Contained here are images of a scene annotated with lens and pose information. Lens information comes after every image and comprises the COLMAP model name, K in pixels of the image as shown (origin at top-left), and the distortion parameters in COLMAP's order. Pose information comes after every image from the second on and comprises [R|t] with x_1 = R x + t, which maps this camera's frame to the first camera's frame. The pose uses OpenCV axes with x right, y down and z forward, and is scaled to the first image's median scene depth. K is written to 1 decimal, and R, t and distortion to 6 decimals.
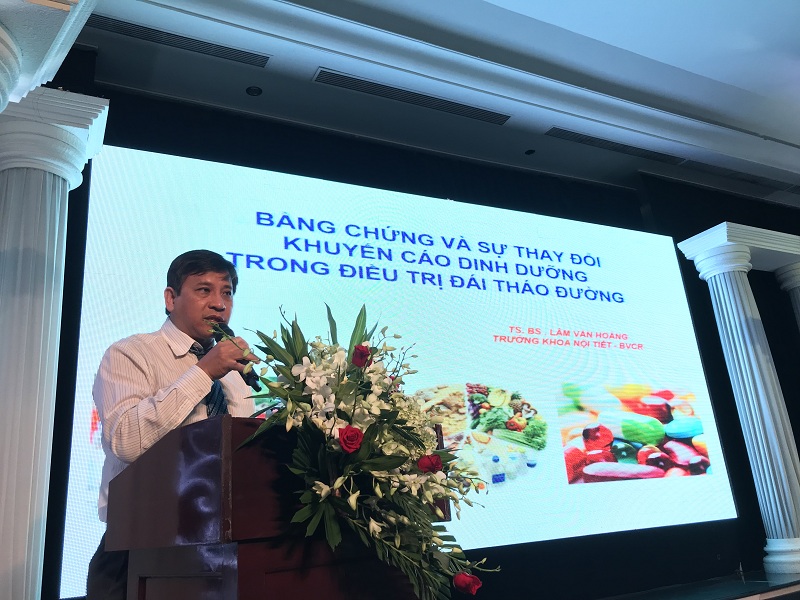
lens RADIAL K [[656.8, 0, 400.0], [0, 656.8, 300.0], [0, 0, 1]] dist [-0.007370, -0.003921]
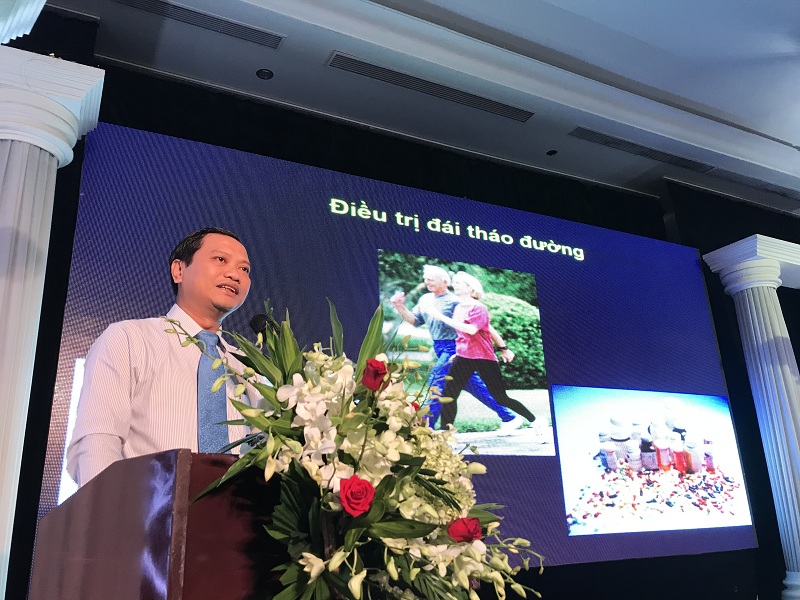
lens RADIAL K [[656.8, 0, 400.0], [0, 656.8, 300.0], [0, 0, 1]] dist [-0.007370, -0.003921]
pose [[0.999054, 0.042629, -0.008589, -0.030087], [-0.042658, 0.999085, -0.003208, 0.003978], [0.008445, 0.003571, 0.999958, 0.286991]]
